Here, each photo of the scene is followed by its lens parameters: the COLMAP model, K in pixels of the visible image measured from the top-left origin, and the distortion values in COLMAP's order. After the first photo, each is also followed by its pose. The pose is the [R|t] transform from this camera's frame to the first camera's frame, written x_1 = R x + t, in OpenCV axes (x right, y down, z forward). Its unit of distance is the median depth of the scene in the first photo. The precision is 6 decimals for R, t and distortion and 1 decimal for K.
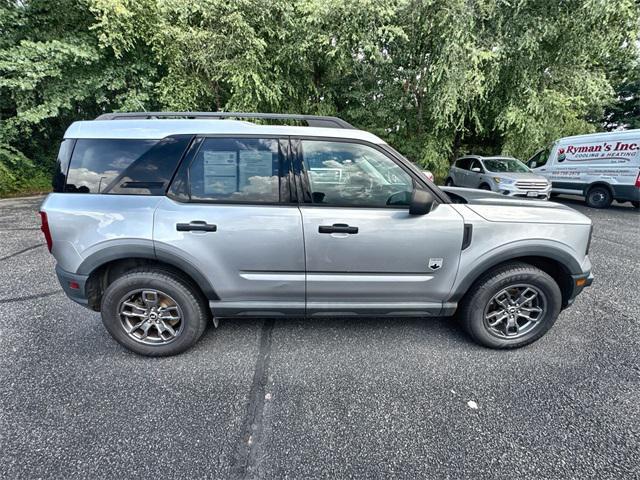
lens RADIAL K [[259.6, 0, 320.0], [0, 259.6, 240.0], [0, 0, 1]] dist [-0.004609, 0.000069]
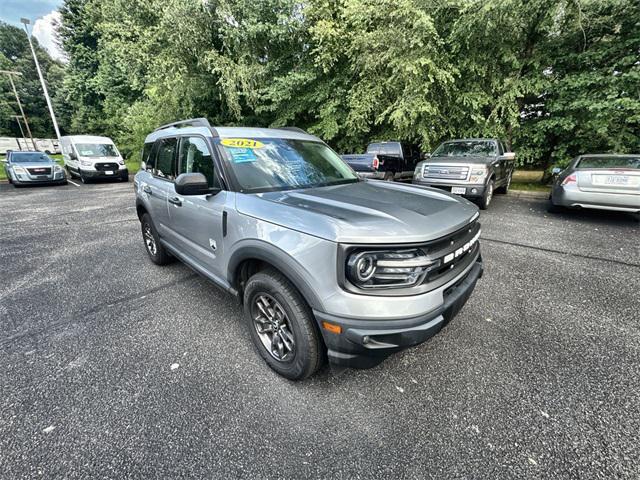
lens RADIAL K [[259.6, 0, 320.0], [0, 259.6, 240.0], [0, 0, 1]] dist [-0.004609, 0.000069]
pose [[0.700674, 0.216078, -0.679975, 1.412333], [-0.205896, 0.973728, 0.097261, -0.119843], [0.683127, 0.071856, 0.726756, 0.477312]]
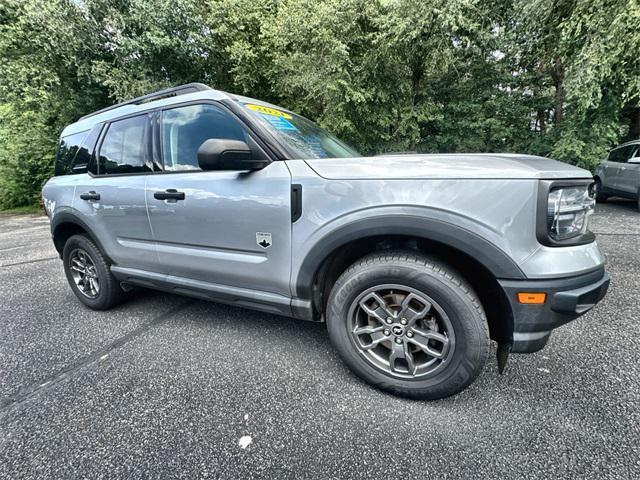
lens RADIAL K [[259.6, 0, 320.0], [0, 259.6, 240.0], [0, 0, 1]] dist [-0.004609, 0.000069]
pose [[0.895655, 0.049783, -0.441954, 0.868980], [-0.076979, 0.996070, -0.043803, 0.105148], [0.438036, 0.073253, 0.895968, 0.368506]]
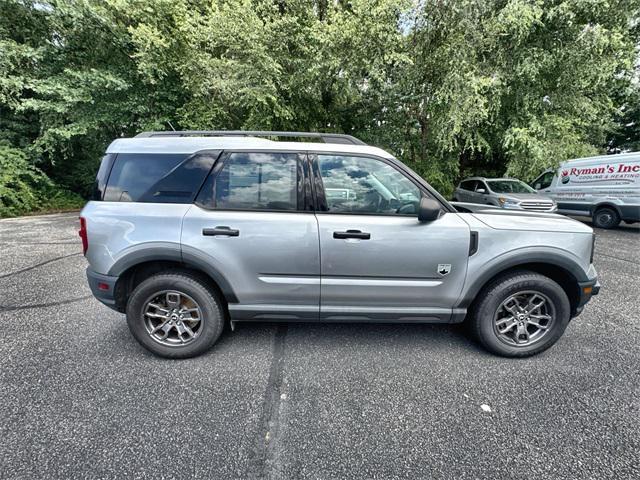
lens RADIAL K [[259.6, 0, 320.0], [0, 259.6, 240.0], [0, 0, 1]] dist [-0.004609, 0.000069]
pose [[0.999749, 0.007302, -0.021184, -0.033641], [-0.009047, 0.996469, -0.083469, 0.061764], [0.020500, 0.083640, 0.996285, -0.060640]]
